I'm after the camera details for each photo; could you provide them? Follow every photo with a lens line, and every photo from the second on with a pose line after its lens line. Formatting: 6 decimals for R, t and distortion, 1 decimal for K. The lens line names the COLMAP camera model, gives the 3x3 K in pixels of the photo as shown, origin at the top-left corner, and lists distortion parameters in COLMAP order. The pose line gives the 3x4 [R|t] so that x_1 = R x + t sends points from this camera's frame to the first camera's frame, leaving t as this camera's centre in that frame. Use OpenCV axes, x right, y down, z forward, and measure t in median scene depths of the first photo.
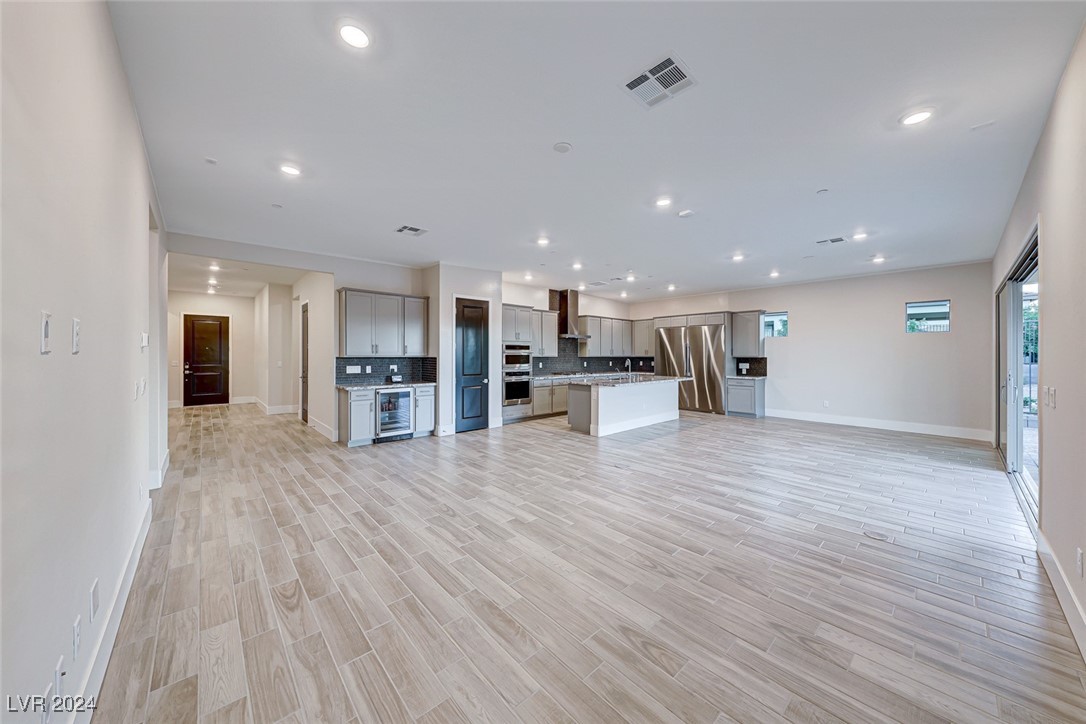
lens RADIAL K [[374.3, 0, 544.0], [0, 374.3, 349.9], [0, 0, 1]] dist [0.006601, -0.003662]
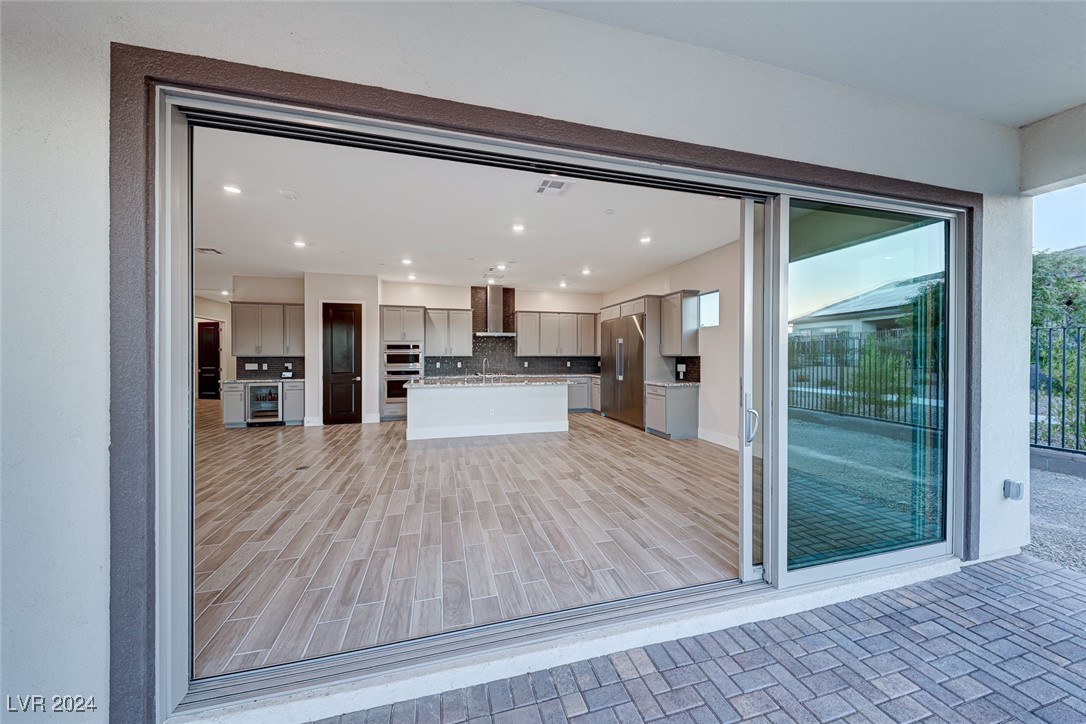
lens RADIAL K [[374.3, 0, 545.2], [0, 374.3, 356.2], [0, 0, 1]] dist [0.006601, -0.003662]
pose [[0.893336, -0.004548, -0.449367, 0.759430], [0.010274, 0.999894, 0.010305, 0.012332], [0.449273, -0.013823, 0.893288, 0.270908]]
